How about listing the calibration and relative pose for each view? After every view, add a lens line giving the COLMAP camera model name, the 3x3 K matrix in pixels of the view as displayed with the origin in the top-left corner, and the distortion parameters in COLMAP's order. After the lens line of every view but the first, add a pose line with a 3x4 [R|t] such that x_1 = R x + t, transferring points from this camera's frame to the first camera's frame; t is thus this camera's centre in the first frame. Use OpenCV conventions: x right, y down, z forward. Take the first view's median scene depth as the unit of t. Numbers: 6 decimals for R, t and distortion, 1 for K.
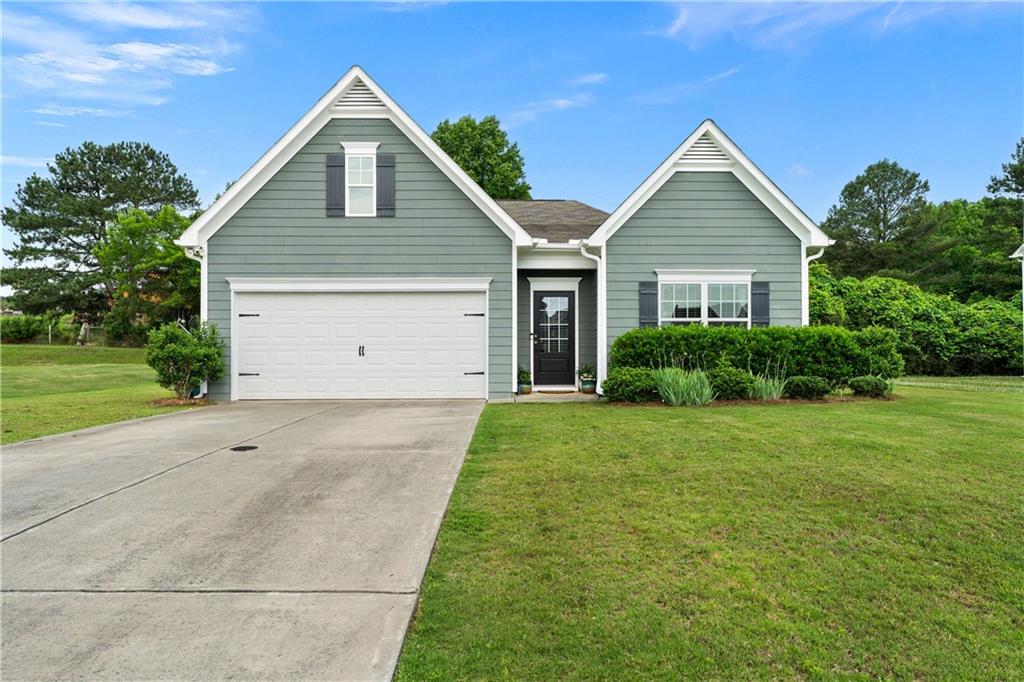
lens RADIAL K [[637.3, 0, 510.0], [0, 637.3, 344.1], [0, 0, 1]] dist [-0.000454, -0.000148]
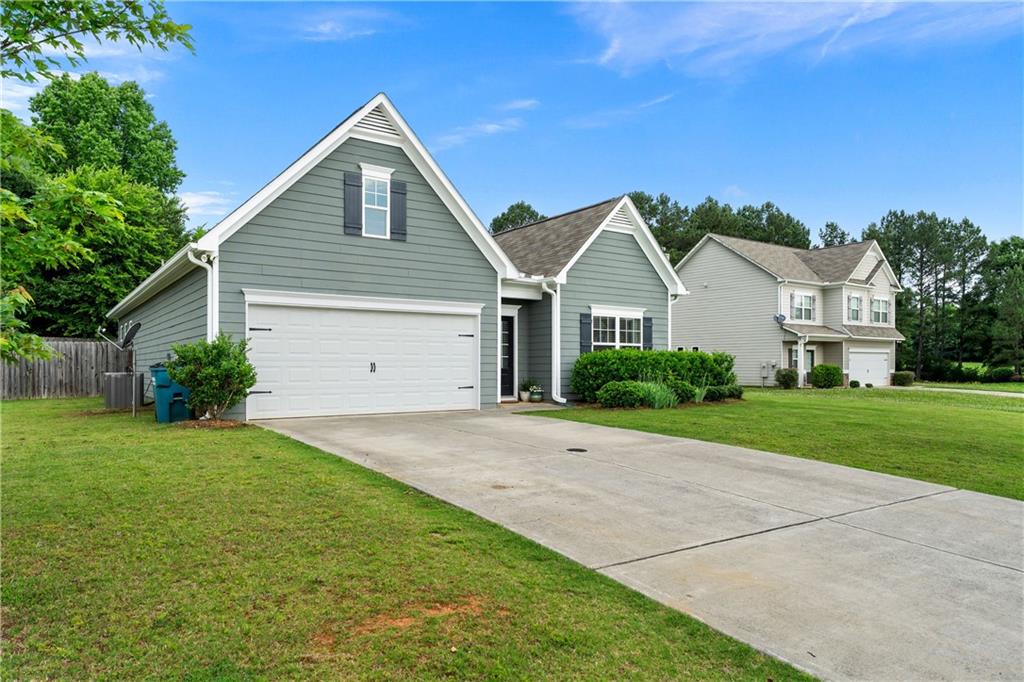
lens RADIAL K [[637.3, 0, 539.7], [0, 637.3, 364.2], [0, 0, 1]] dist [-0.000454, -0.000148]
pose [[0.830147, 0.004906, 0.557522, -0.588507], [-0.012255, 0.999880, 0.009450, -0.007511], [-0.557409, -0.014677, 0.830108, -0.012213]]
